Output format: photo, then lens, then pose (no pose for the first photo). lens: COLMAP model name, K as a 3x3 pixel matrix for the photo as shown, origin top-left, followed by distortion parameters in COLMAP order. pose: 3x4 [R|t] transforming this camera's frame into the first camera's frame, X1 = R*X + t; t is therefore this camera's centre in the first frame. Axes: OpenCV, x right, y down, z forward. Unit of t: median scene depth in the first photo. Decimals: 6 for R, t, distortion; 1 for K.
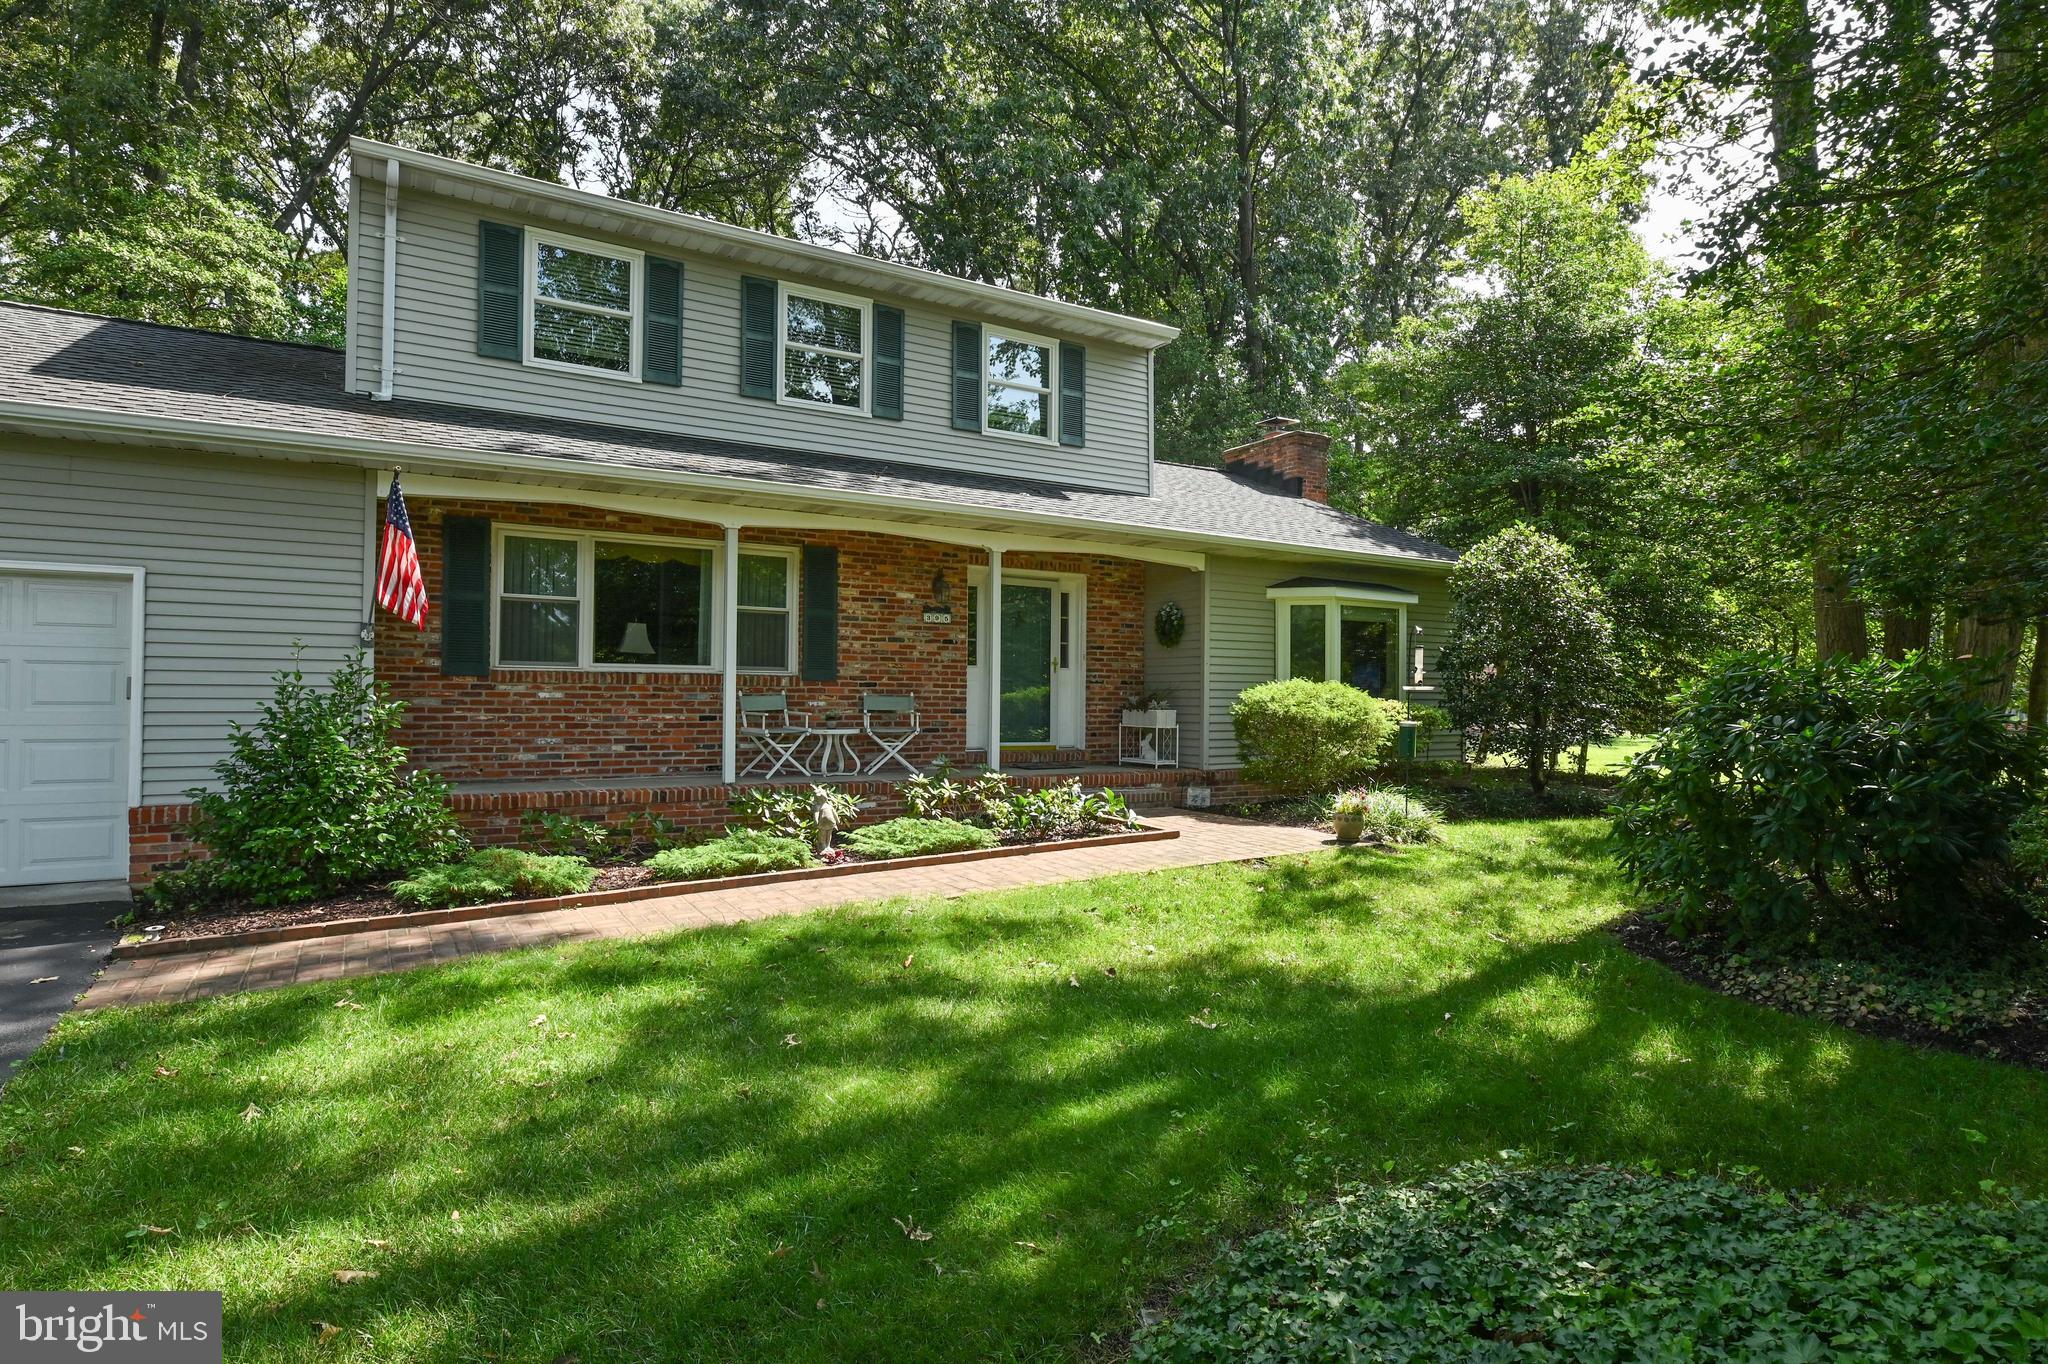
lens RADIAL K [[1093.4, 0, 1025.0], [0, 1093.4, 671.9], [0, 0, 1]] dist [-0.001921, 0.001878]
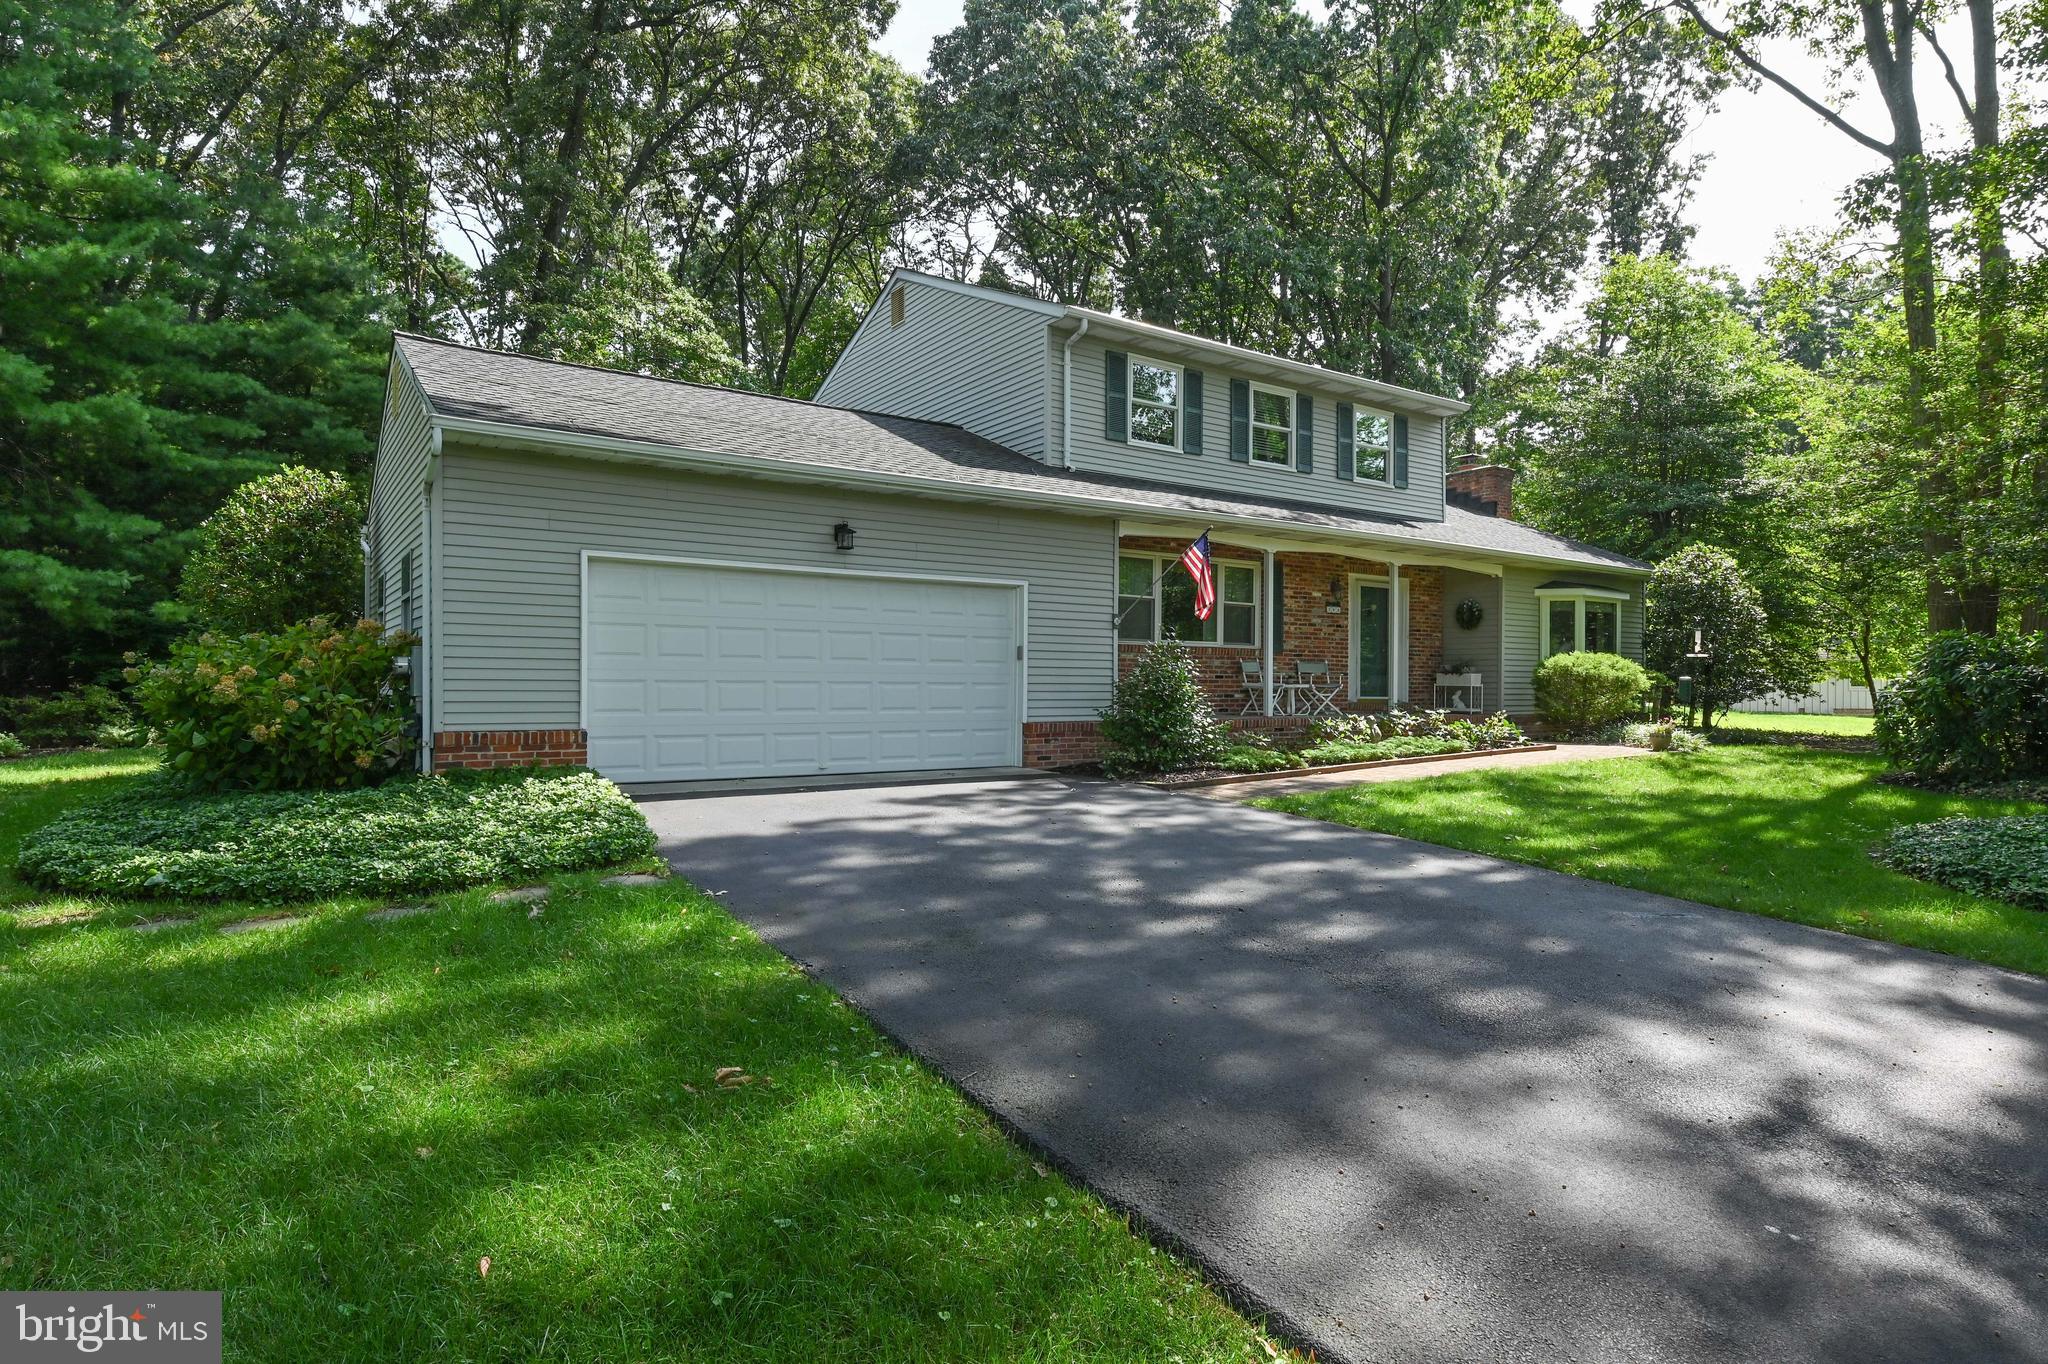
lens RADIAL K [[1107.2, 0, 1027.6], [0, 1107.2, 678.3], [0, 0, 1]] dist [-0.013783, 0.000118]
pose [[0.999024, -0.000385, 0.044179, -0.589166], [-0.000468, 0.999814, 0.019299, 0.014702], [-0.044178, -0.019301, 0.998837, -0.480887]]
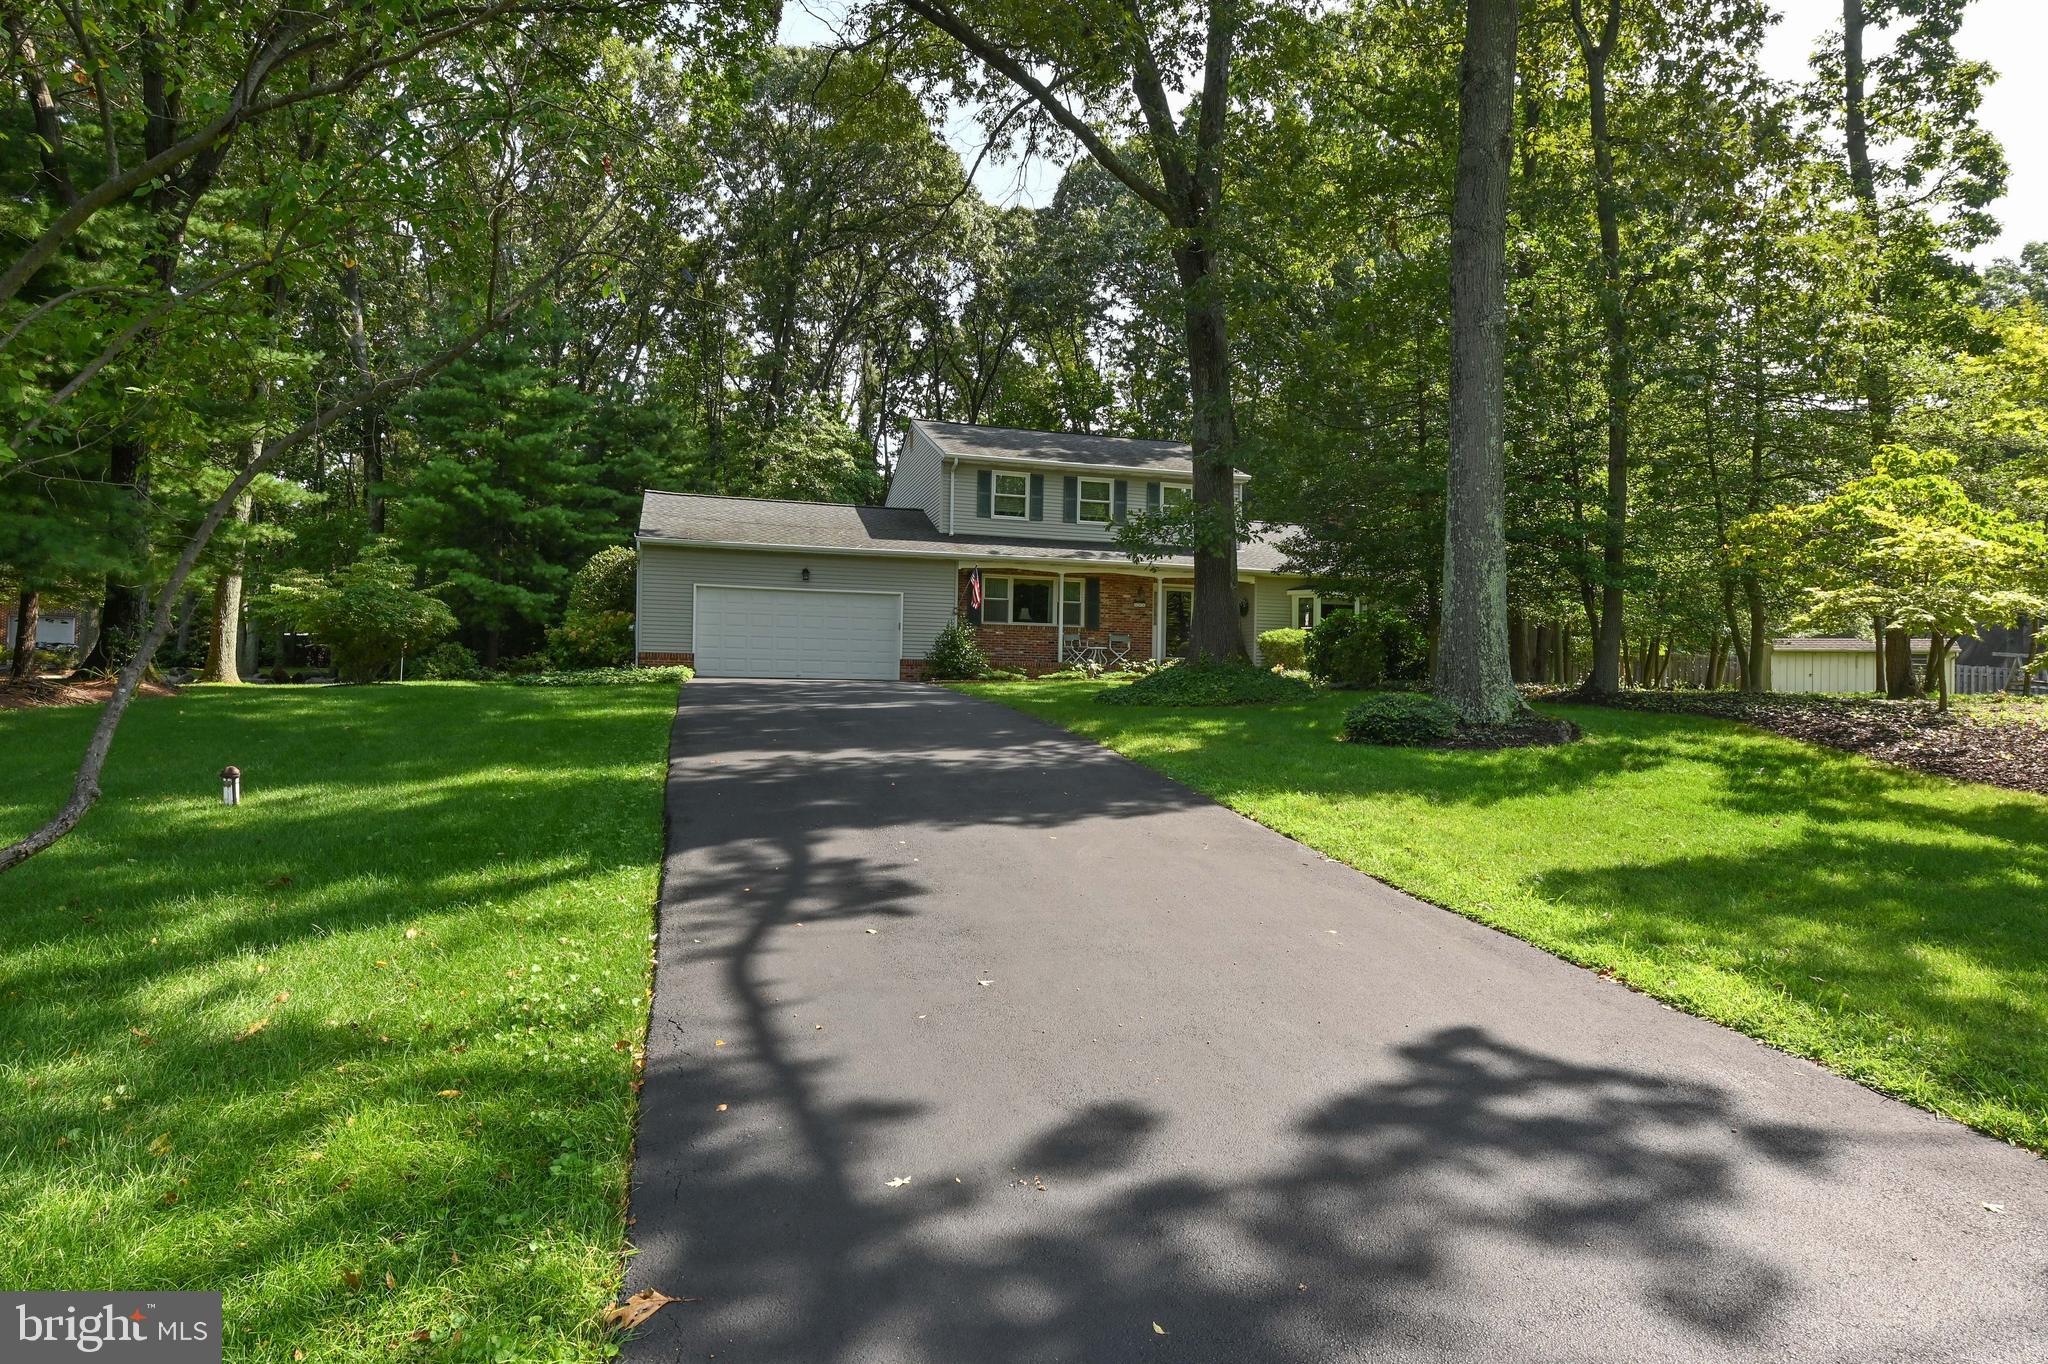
lens RADIAL K [[1107.2, 0, 1016.3], [0, 1107.2, 682.5], [0, 0, 1]] dist [-0.013783, 0.000118]
pose [[0.964781, 0.008525, -0.262917, 0.332943], [-0.004846, 0.999881, 0.014636, 0.096800], [0.263011, -0.012847, 0.964707, -1.598827]]
